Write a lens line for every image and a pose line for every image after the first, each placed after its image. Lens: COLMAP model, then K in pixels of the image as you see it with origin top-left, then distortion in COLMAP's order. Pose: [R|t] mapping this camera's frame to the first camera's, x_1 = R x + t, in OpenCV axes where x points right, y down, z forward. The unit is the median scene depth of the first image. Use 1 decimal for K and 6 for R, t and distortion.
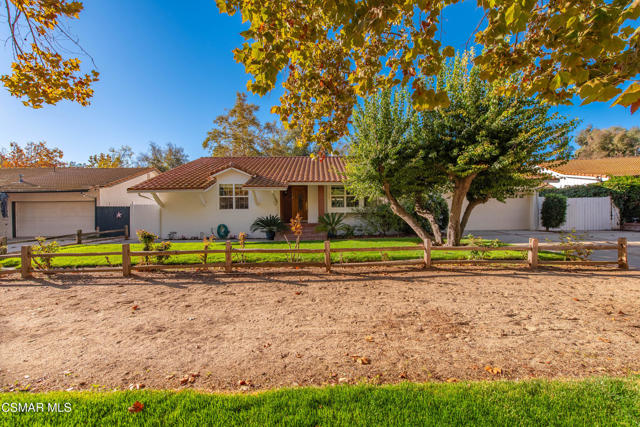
lens RADIAL K [[254.8, 0, 322.9], [0, 254.8, 211.7], [0, 0, 1]] dist [0.008100, -0.000241]
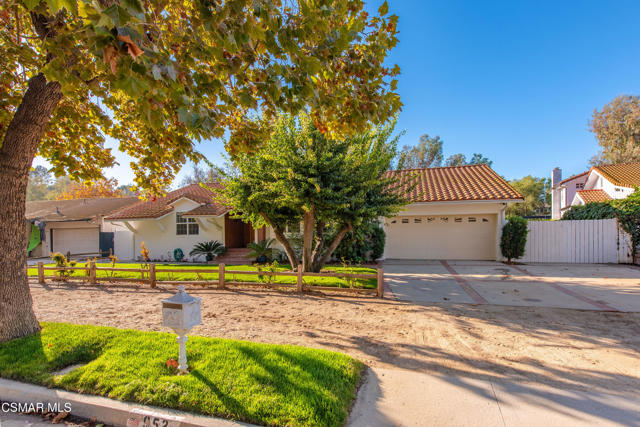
lens RADIAL K [[316.1, 0, 321.6], [0, 316.1, 236.7], [0, 0, 1]] dist [0.004453, 0.000440]
pose [[0.956458, 0.003368, -0.291852, 0.597818], [0.000006, 0.999933, 0.011558, -0.017405], [0.291872, -0.011056, 0.956394, -0.129532]]
